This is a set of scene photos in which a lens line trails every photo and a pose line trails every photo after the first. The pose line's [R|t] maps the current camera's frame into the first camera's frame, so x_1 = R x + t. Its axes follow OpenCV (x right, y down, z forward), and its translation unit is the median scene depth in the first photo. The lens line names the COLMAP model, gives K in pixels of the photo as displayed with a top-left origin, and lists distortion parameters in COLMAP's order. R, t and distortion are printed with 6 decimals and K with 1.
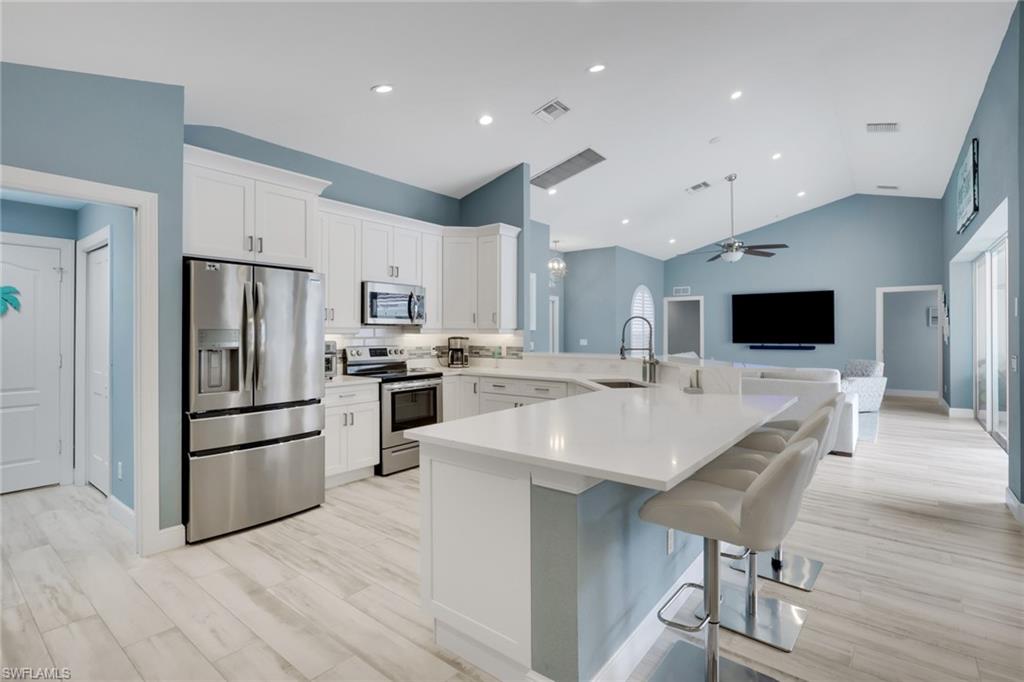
lens RADIAL K [[479.9, 0, 512.0], [0, 479.9, 341.0], [0, 0, 1]] dist [-0.003847, -0.000144]
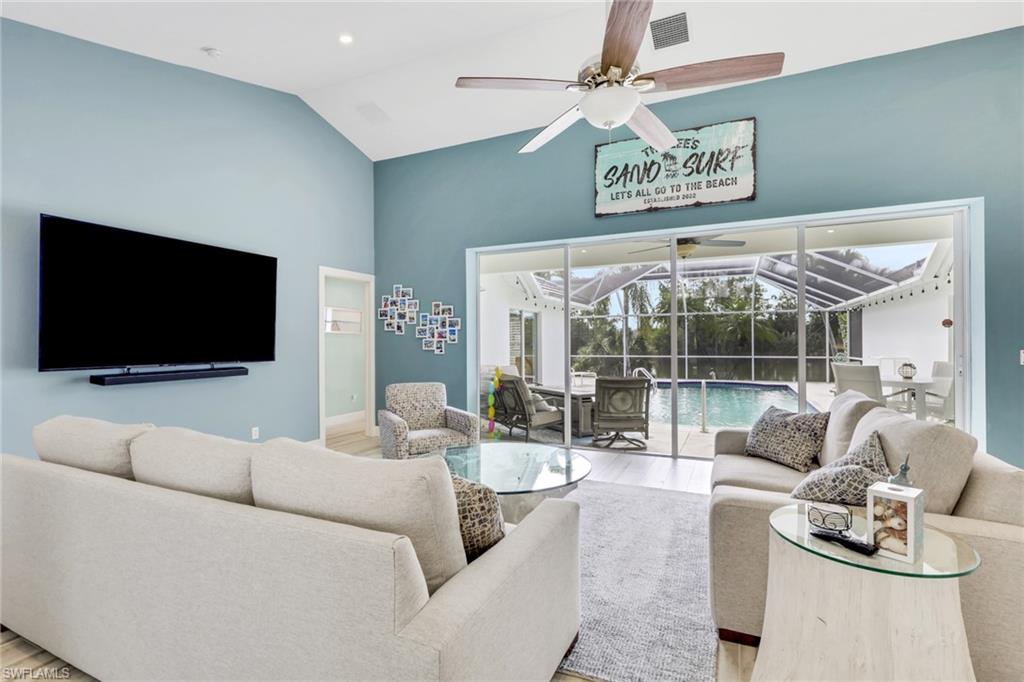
lens RADIAL K [[488.0, 0, 512.0], [0, 488.0, 341.0], [0, 0, 1]] dist [-0.000315, -0.000187]
pose [[-0.222976, 0.003899, 0.974816, 0.172023], [0.021850, 0.999761, 0.001000, -0.017899], [-0.974579, 0.021522, -0.223008, 1.539523]]
